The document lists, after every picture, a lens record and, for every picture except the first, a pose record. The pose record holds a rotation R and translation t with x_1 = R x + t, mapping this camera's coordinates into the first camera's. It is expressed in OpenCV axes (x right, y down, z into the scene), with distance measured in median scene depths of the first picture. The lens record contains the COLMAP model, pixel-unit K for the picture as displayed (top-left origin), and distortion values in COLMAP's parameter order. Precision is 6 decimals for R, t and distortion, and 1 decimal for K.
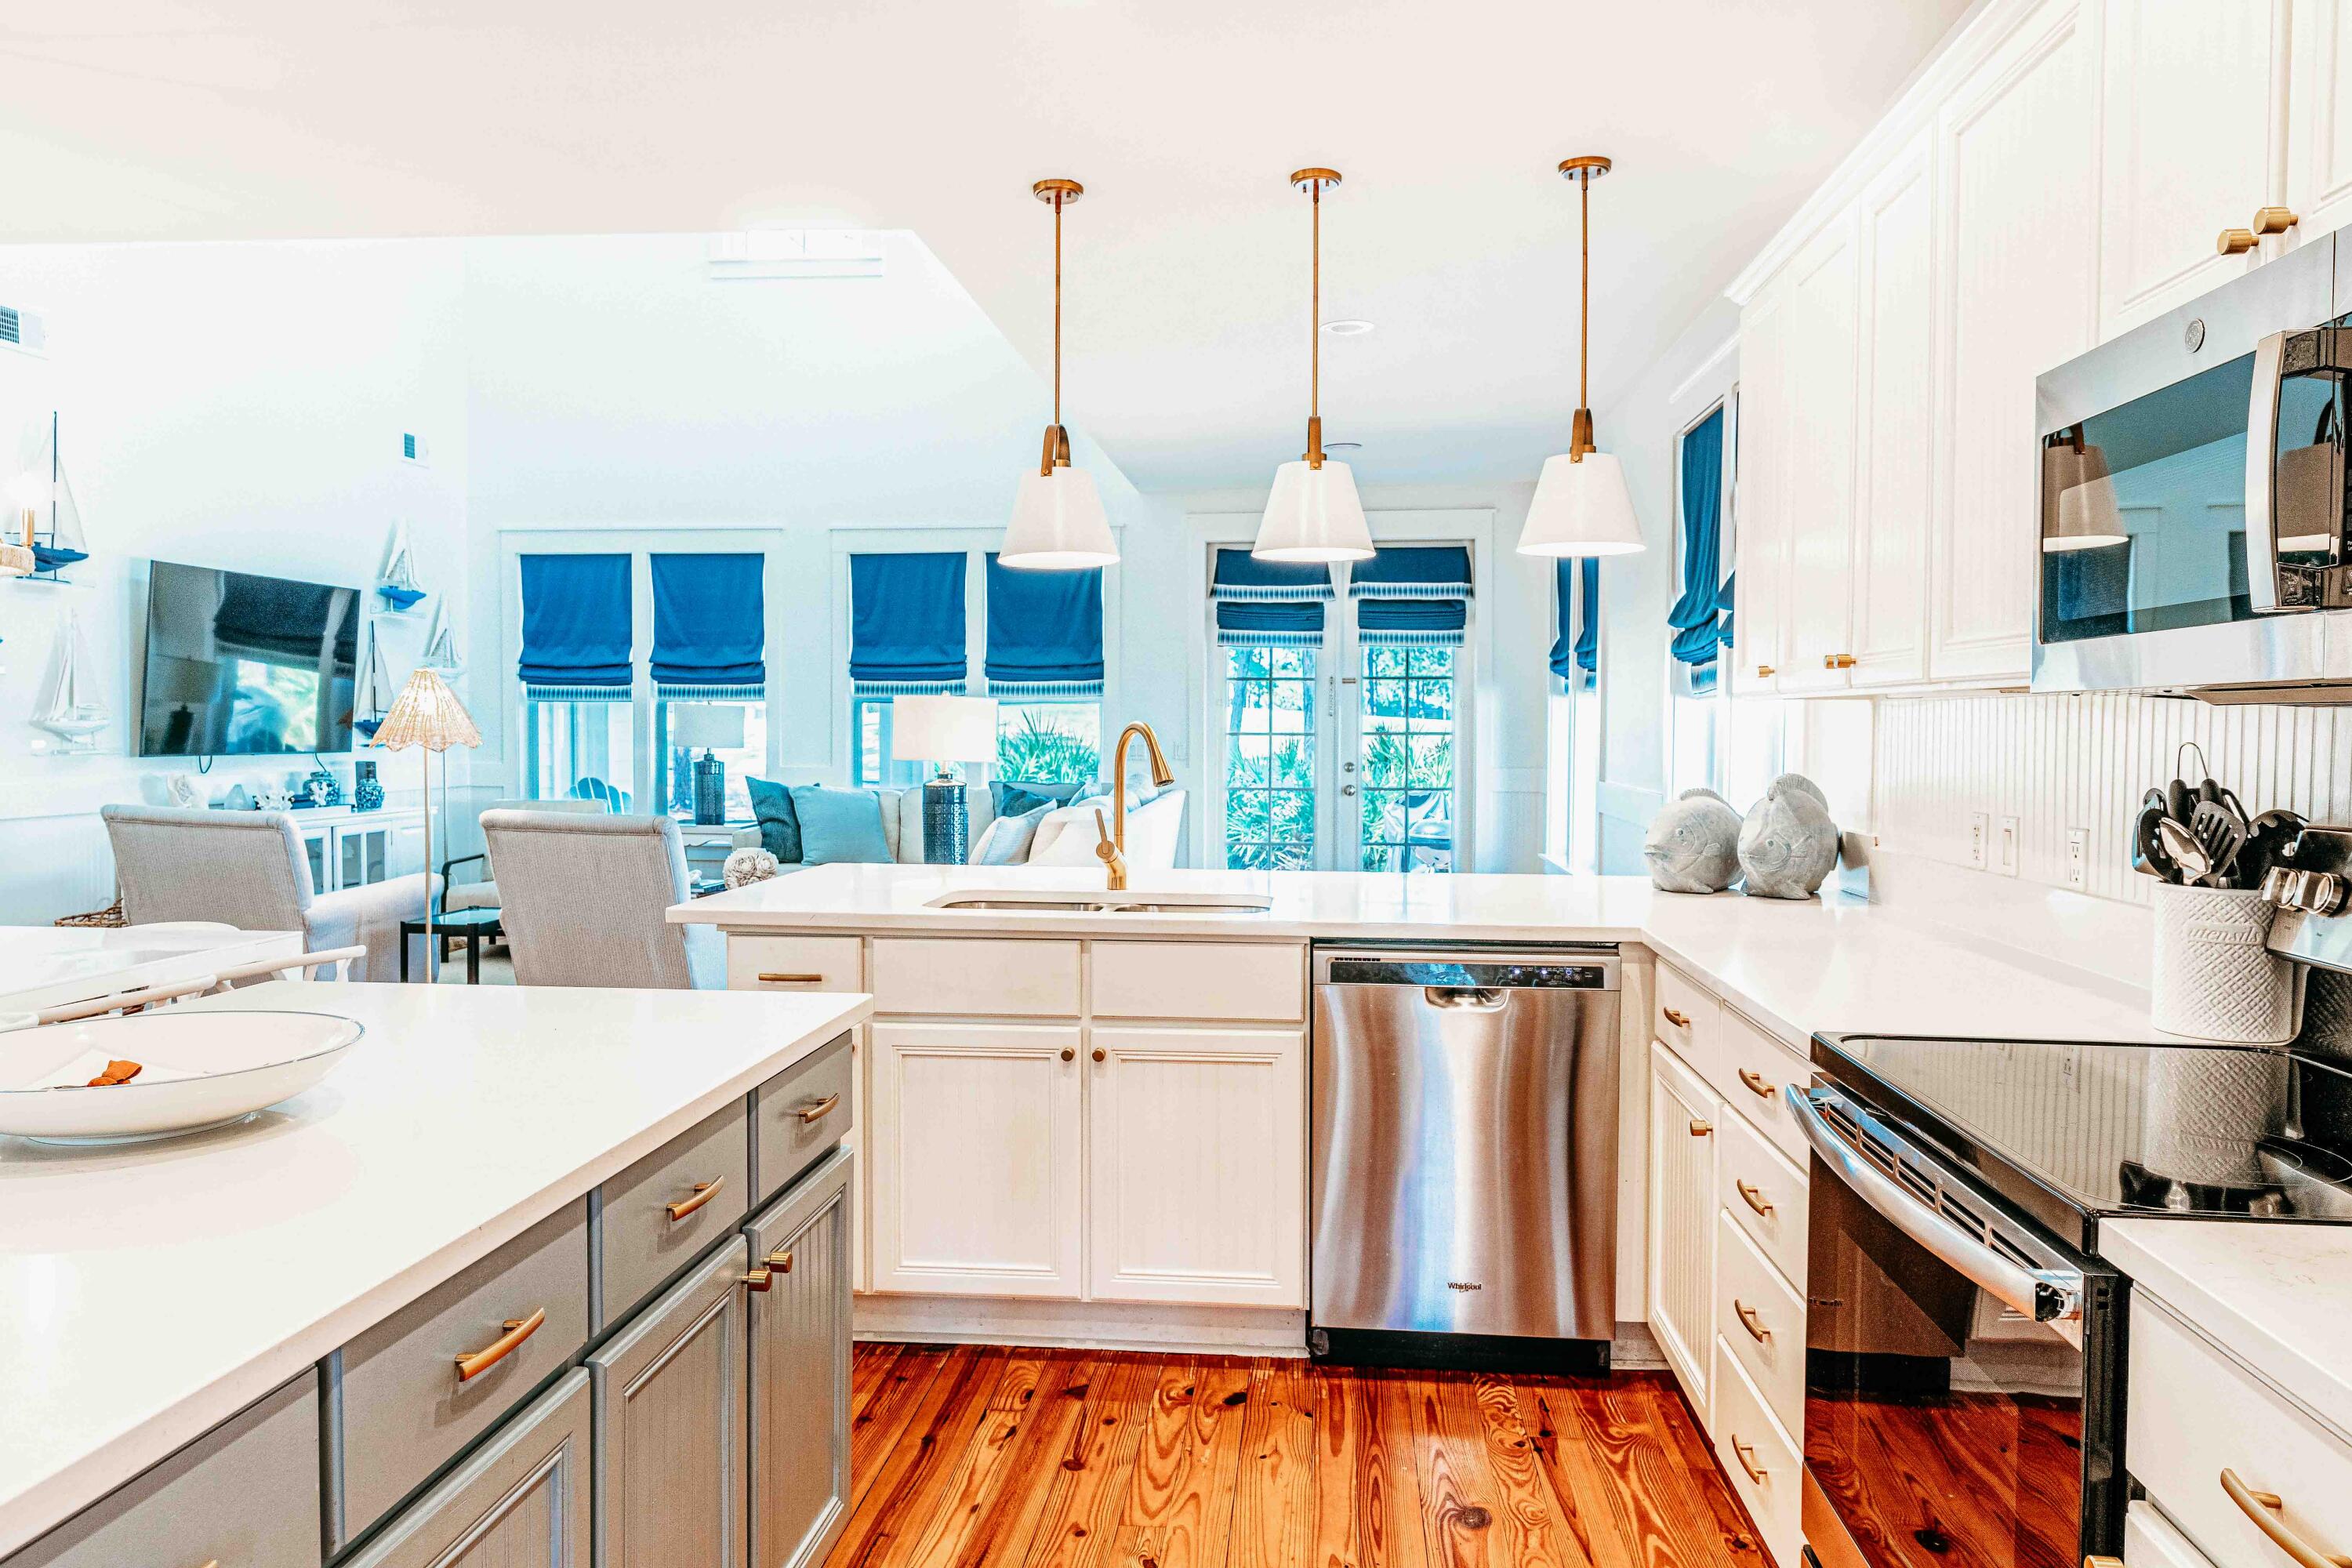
lens RADIAL K [[1604.8, 0, 1176.0], [0, 1604.8, 784.0], [0, 0, 1]] dist [-0.002838, -0.003103]
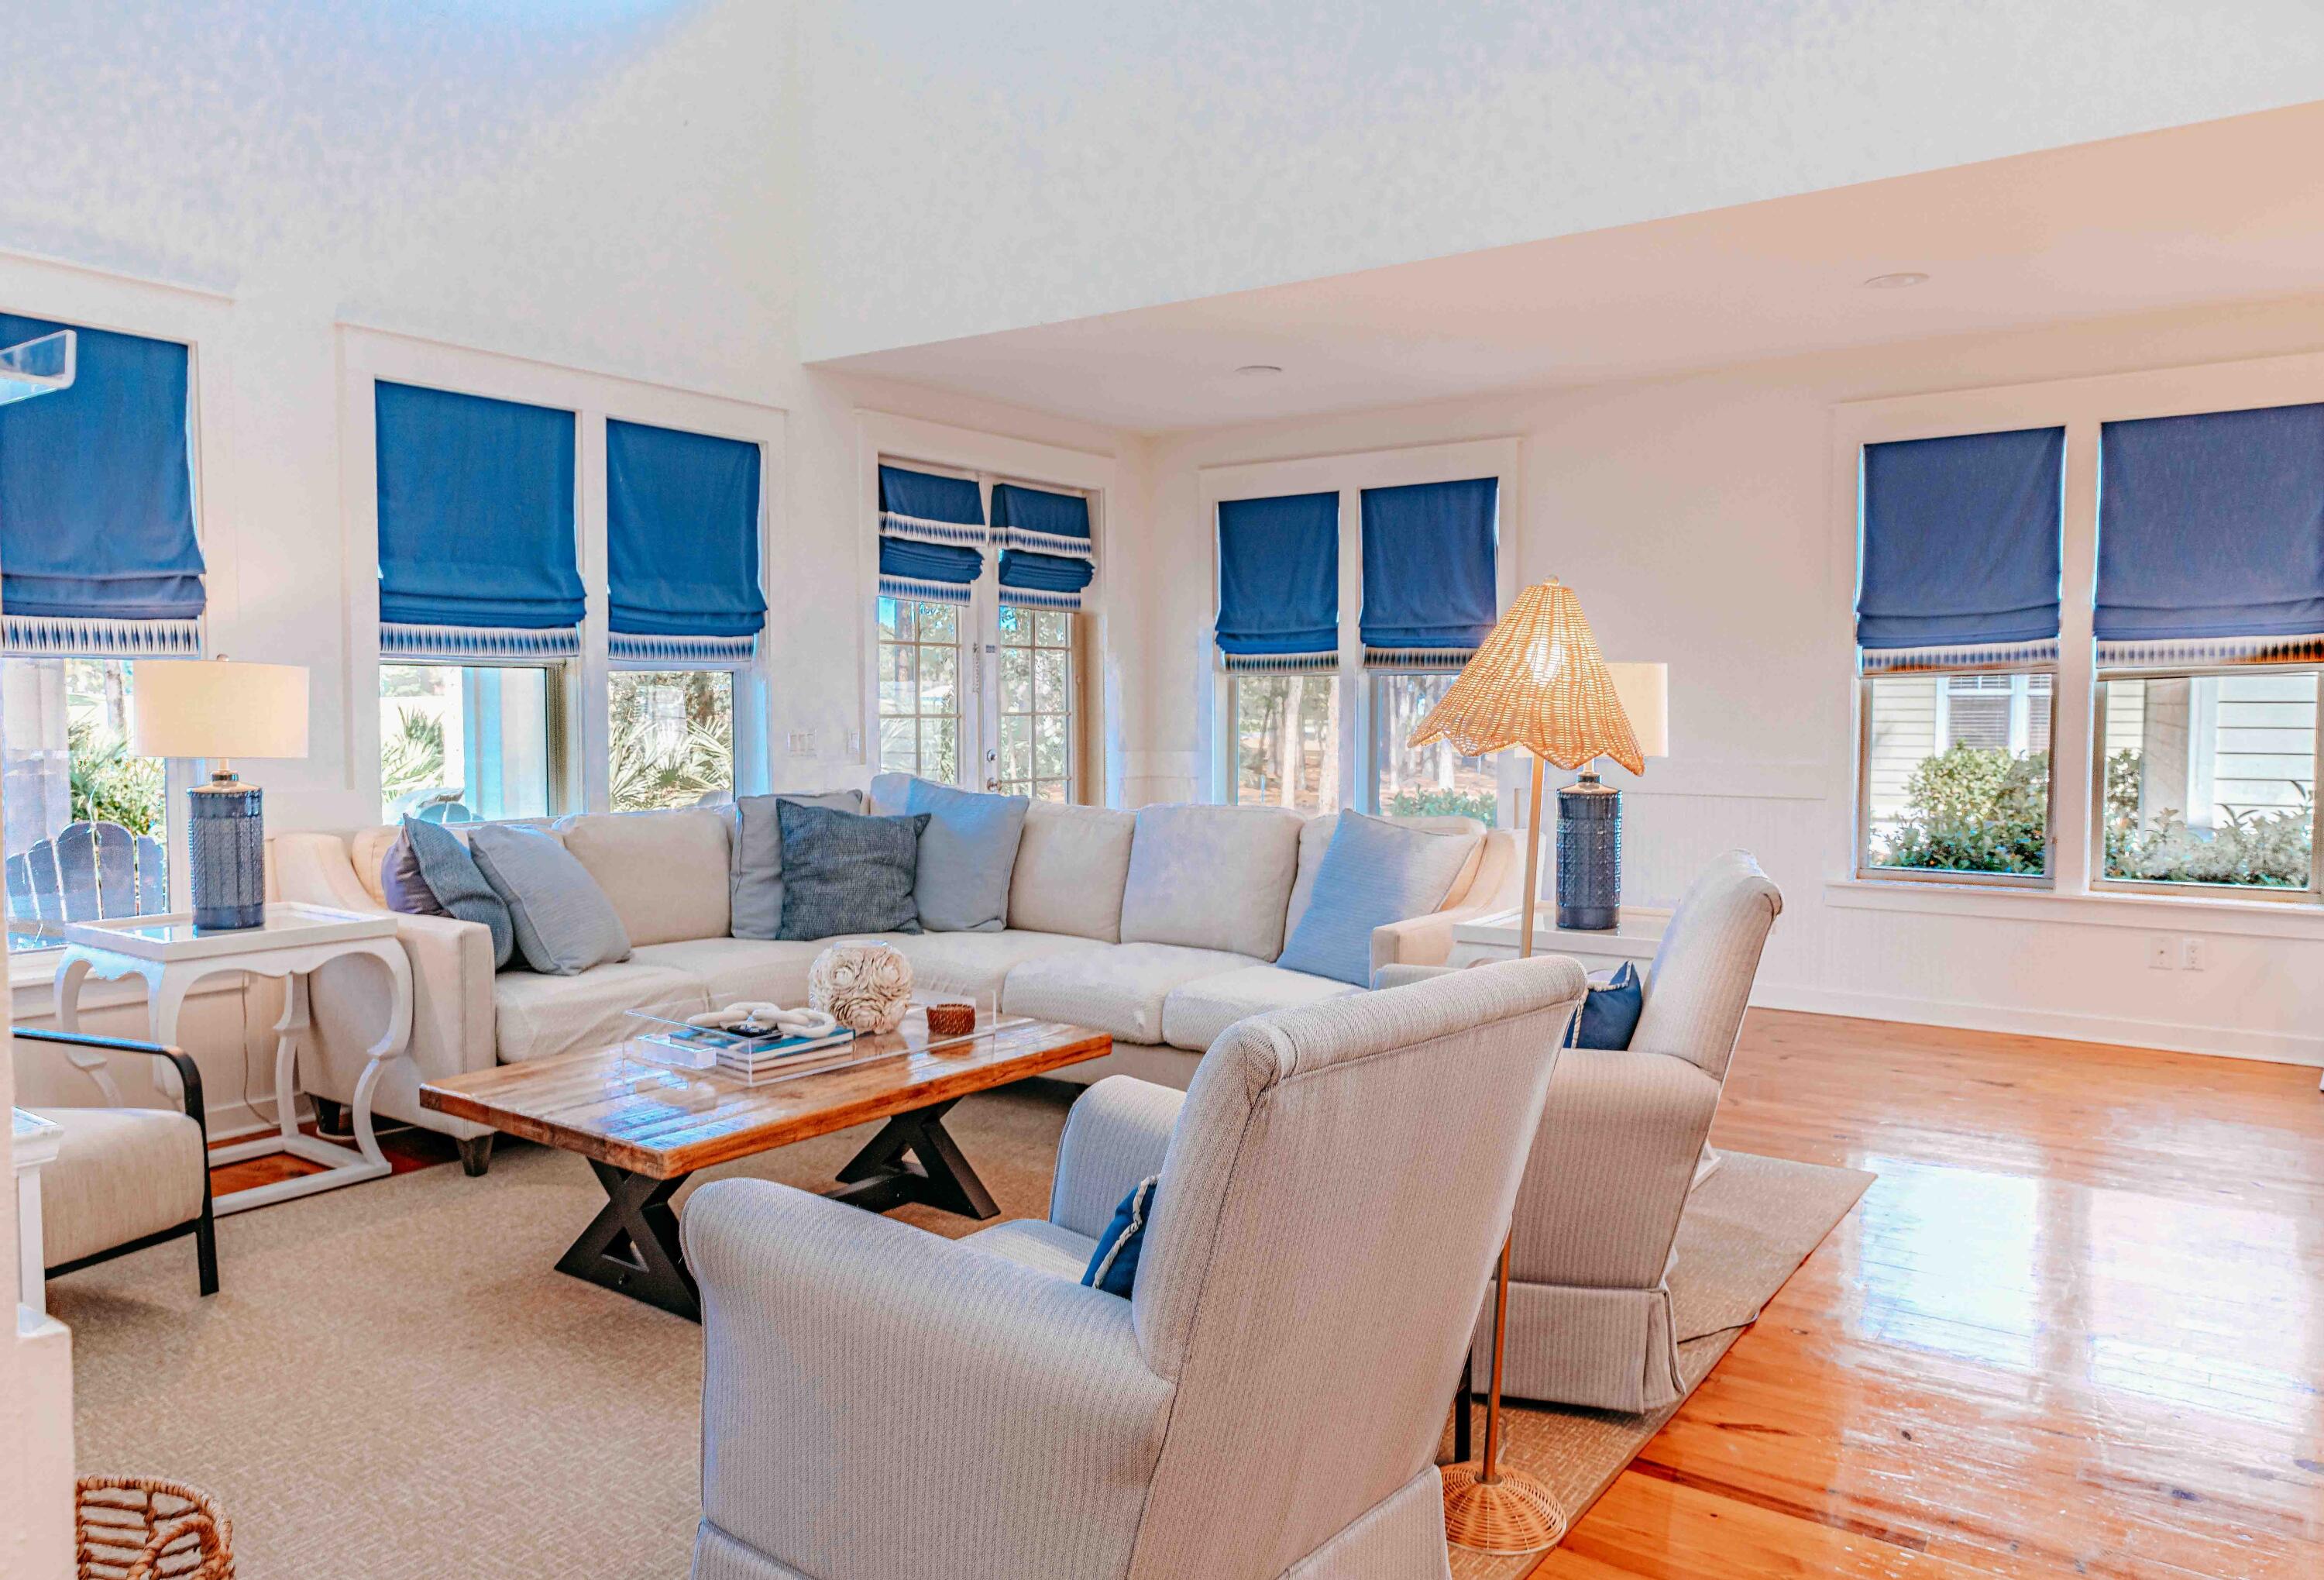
lens RADIAL K [[1576.4, 0, 1188.6], [0, 1576.4, 783.6], [0, 0, 1]] dist [0.007297, 0.000774]
pose [[0.473878, -0.049063, 0.879223, -0.541821], [0.036301, 0.998686, 0.036164, -0.021442], [-0.879842, 0.014779, 0.475036, 0.533646]]
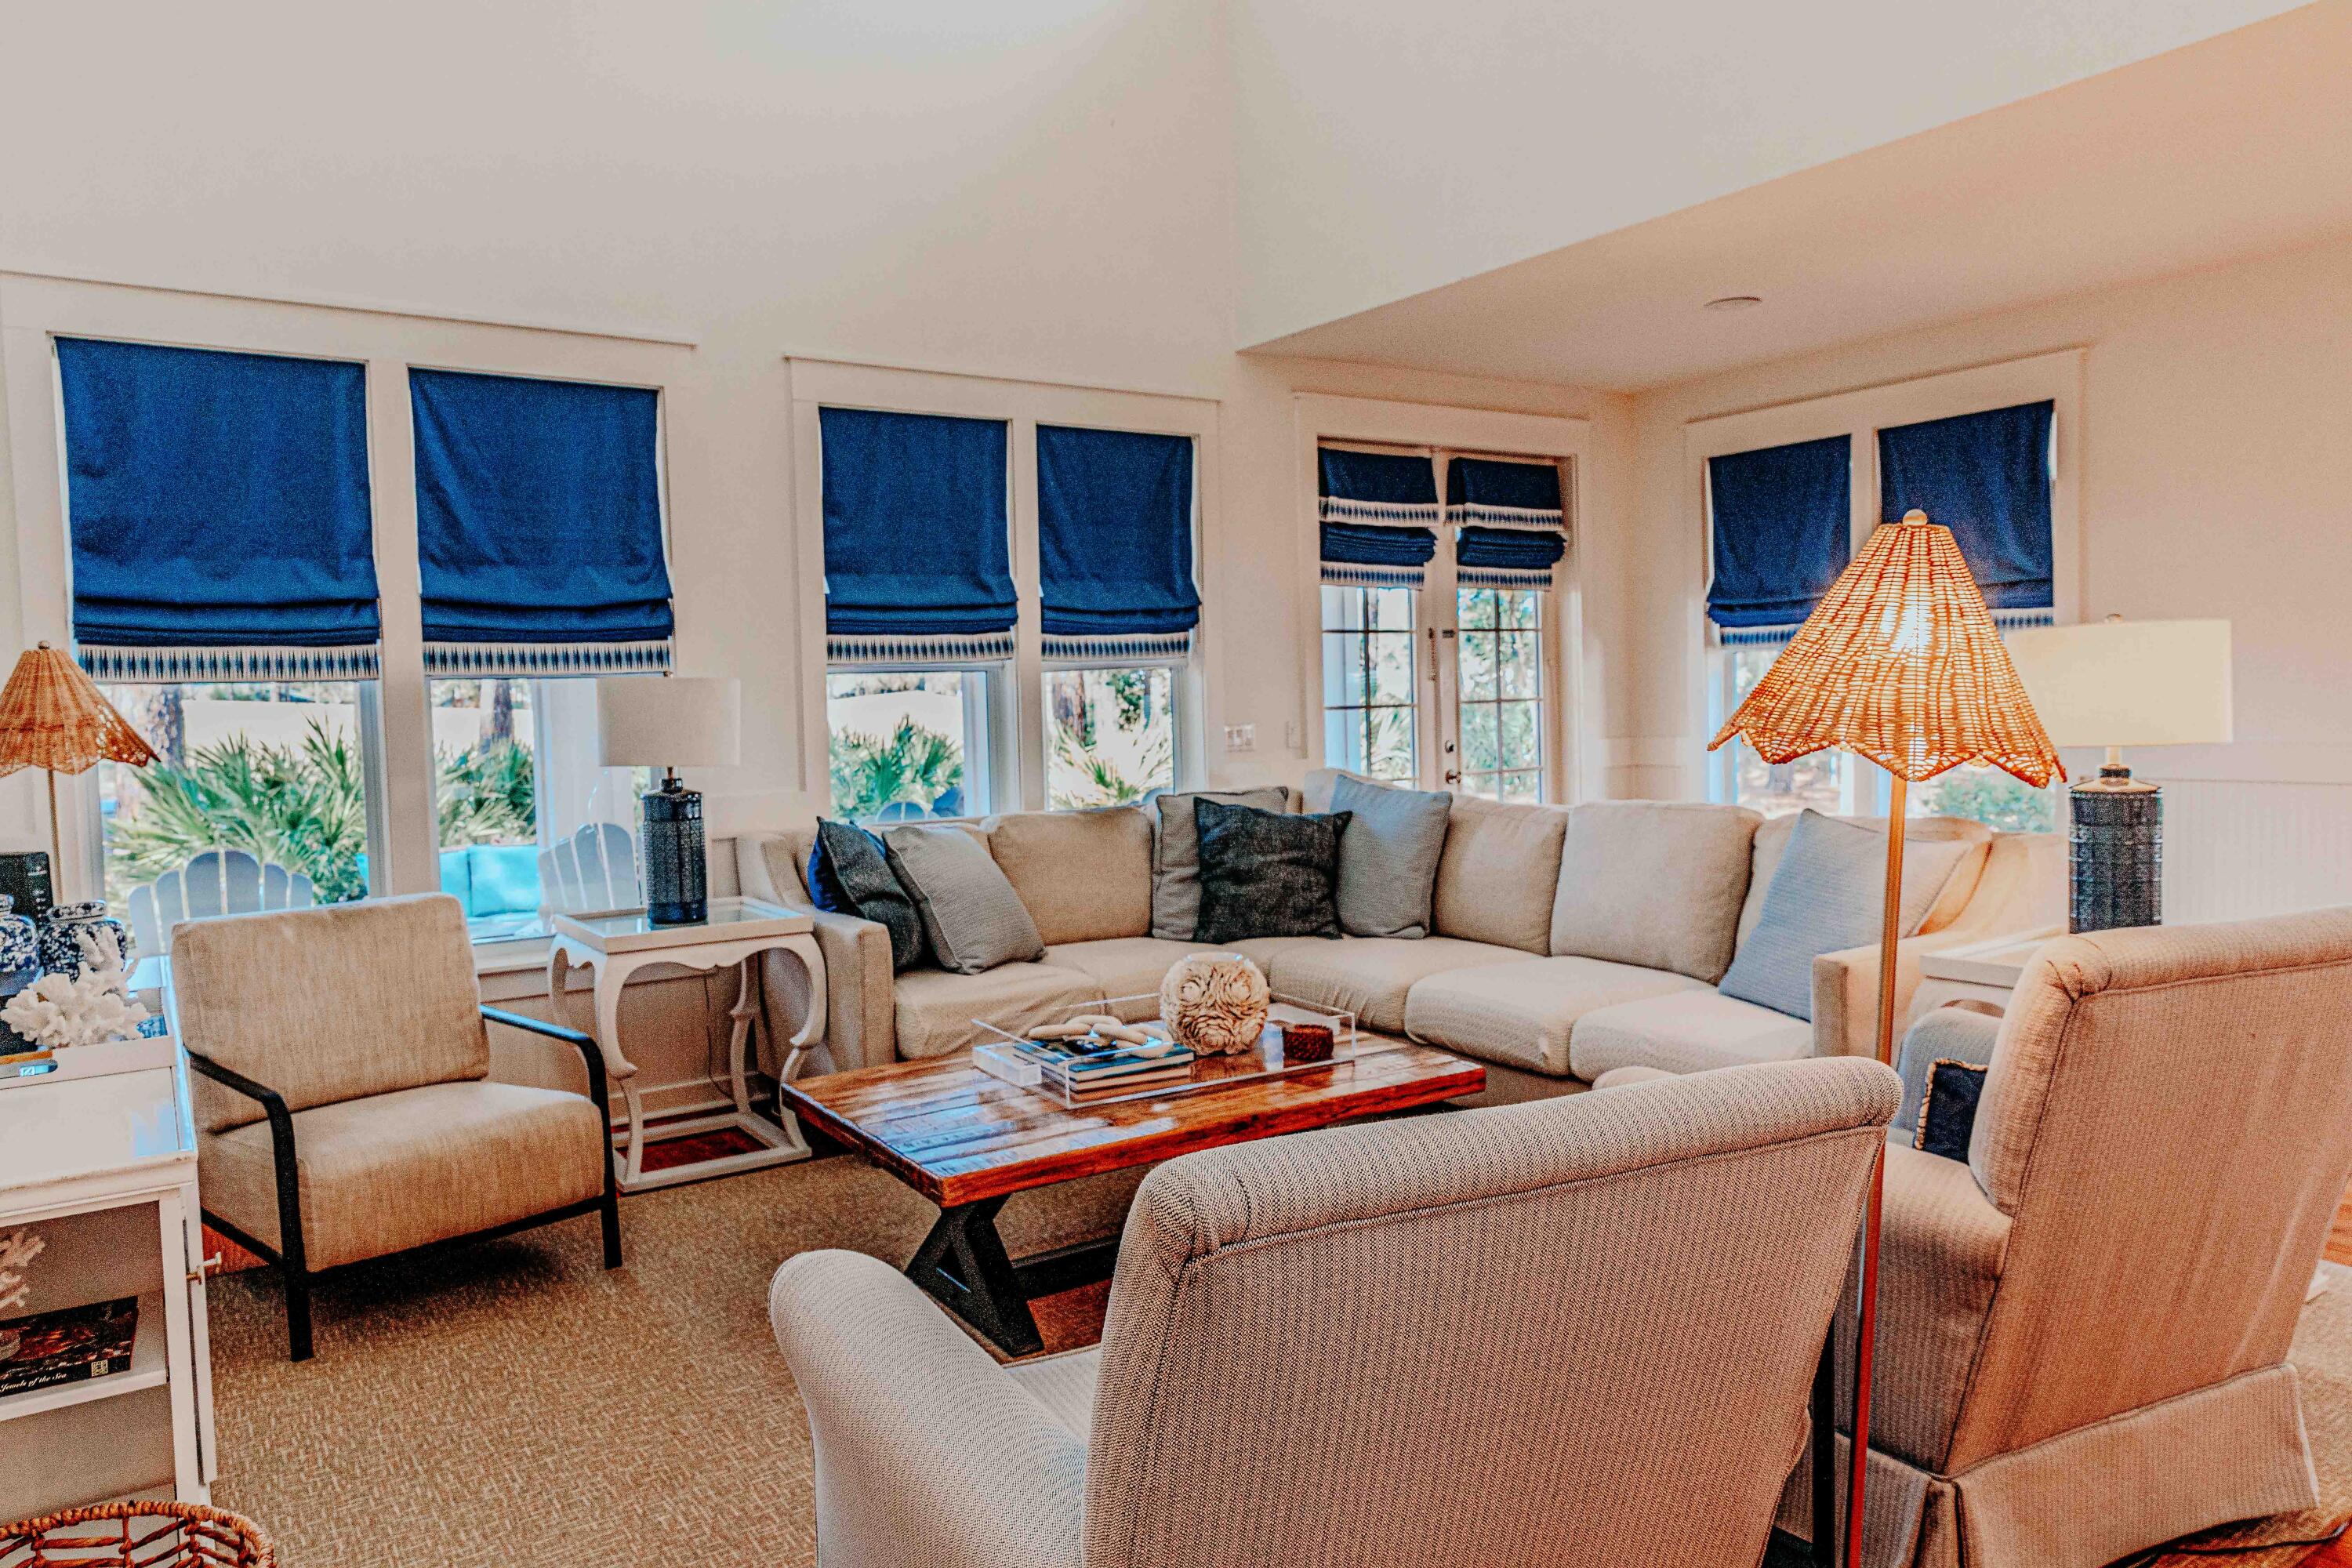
lens RADIAL K [[1555.3, 0, 1172.4], [0, 1555.3, 780.2], [0, 0, 1]] dist [0.009063, -0.001988]
pose [[0.757349, -0.061624, 0.650096, -0.474411], [0.057804, 0.997956, 0.027257, -0.022174], [-0.650447, 0.016935, 0.759363, 0.520968]]
